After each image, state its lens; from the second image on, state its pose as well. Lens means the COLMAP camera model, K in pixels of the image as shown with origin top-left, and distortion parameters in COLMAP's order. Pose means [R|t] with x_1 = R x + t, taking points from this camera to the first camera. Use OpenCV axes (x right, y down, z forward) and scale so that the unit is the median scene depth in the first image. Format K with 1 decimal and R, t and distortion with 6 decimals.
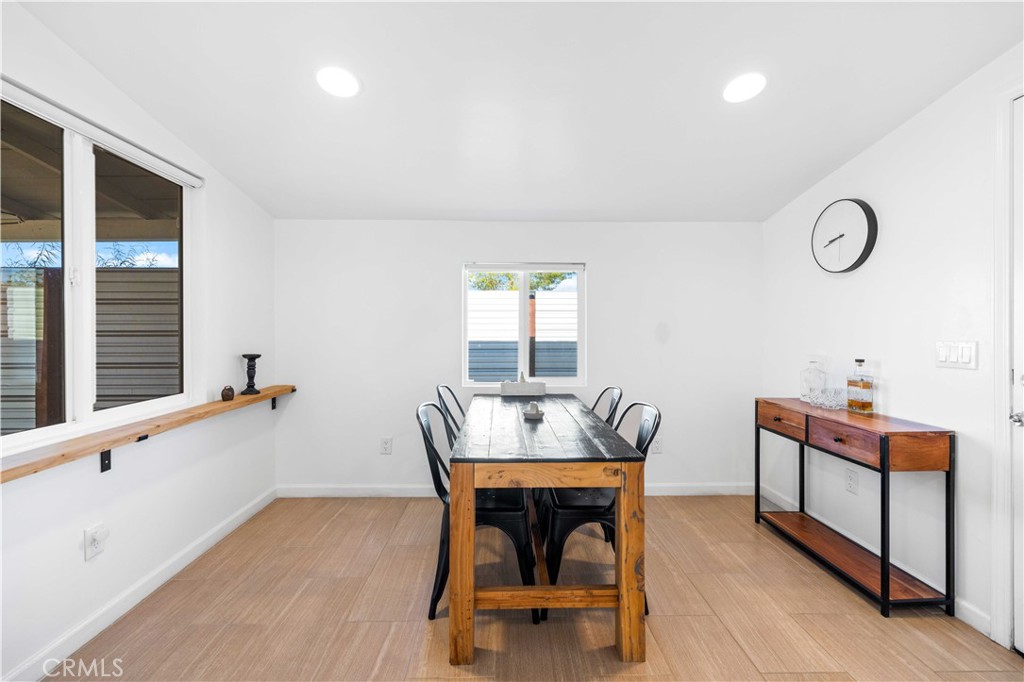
lens RADIAL K [[436.0, 0, 512.8], [0, 436.0, 331.8], [0, 0, 1]] dist [-0.000039, -0.000044]
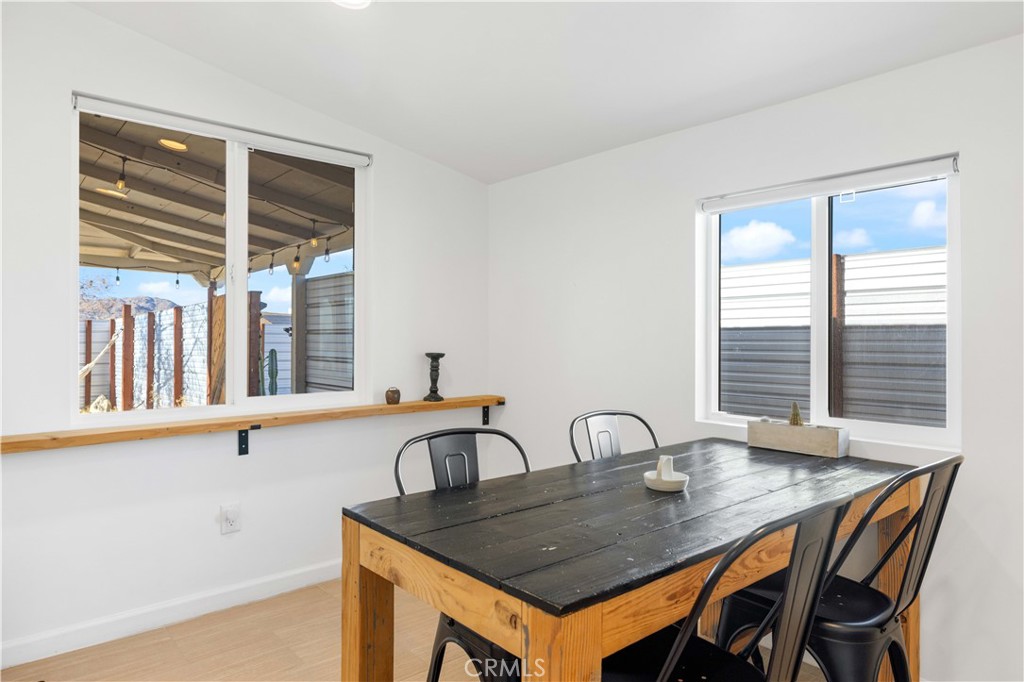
lens RADIAL K [[635.4, 0, 512.0], [0, 635.4, 326.8], [0, 0, 1]] dist [-0.025882, -0.000457]
pose [[0.629882, -0.013461, -0.776574, 0.428867], [-0.005086, 0.999757, -0.021455, 0.027436], [0.776674, 0.017464, 0.629660, 0.356592]]
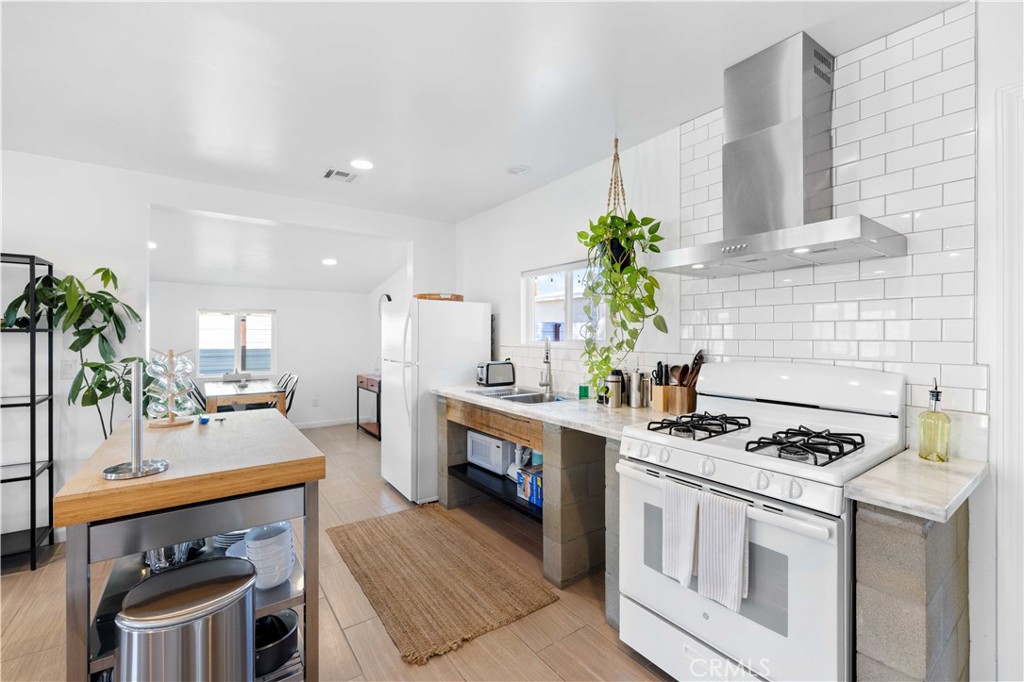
lens RADIAL K [[436.0, 0, 512.8], [0, 436.0, 331.8], [0, 0, 1]] dist [-0.000039, -0.000044]
pose [[0.828372, 0.001967, 0.560175, -0.050283], [0.001393, 0.999984, -0.005572, -0.059447], [-0.560177, 0.005396, 0.828355, -1.388606]]
